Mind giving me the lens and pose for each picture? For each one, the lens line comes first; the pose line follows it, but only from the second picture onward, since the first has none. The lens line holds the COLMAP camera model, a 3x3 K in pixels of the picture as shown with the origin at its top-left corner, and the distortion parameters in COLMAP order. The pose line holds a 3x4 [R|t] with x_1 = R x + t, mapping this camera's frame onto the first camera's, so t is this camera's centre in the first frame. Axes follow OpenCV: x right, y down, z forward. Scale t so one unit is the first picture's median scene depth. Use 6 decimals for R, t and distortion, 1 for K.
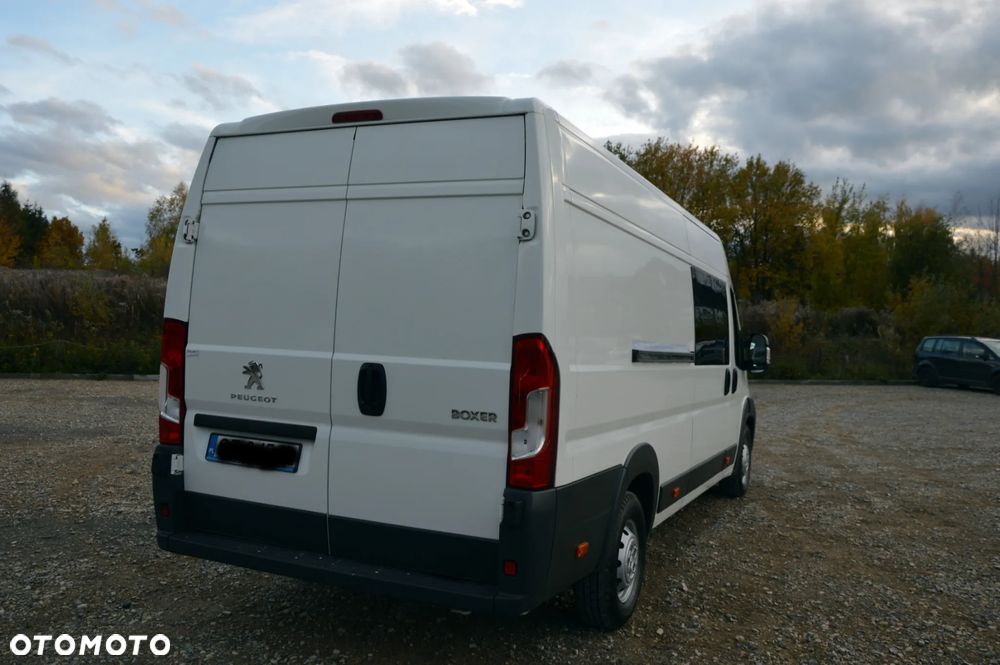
lens RADIAL K [[853.2, 0, 505.2], [0, 853.2, 333.4], [0, 0, 1]] dist [-0.129242, 0.150448]
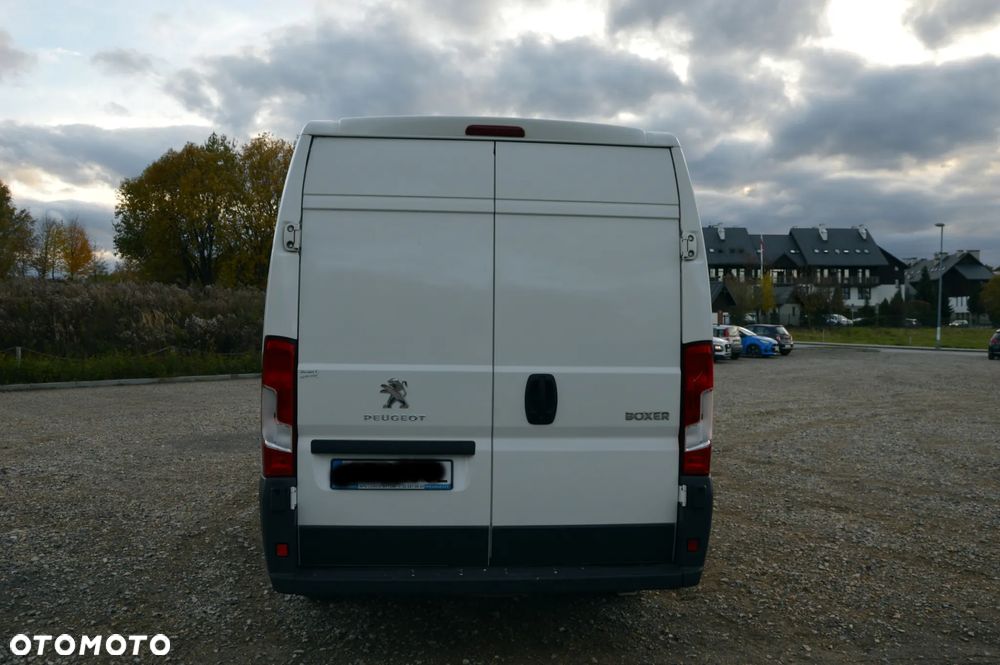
lens RADIAL K [[816.2, 0, 500.0], [0, 816.2, 332.5], [0, 0, 1]] dist [-0.140889, 0.122533]
pose [[0.880299, -0.030953, 0.473408, -0.627611], [0.024846, 0.999508, 0.019151, -0.033776], [-0.473768, -0.005096, 0.880635, 0.138720]]
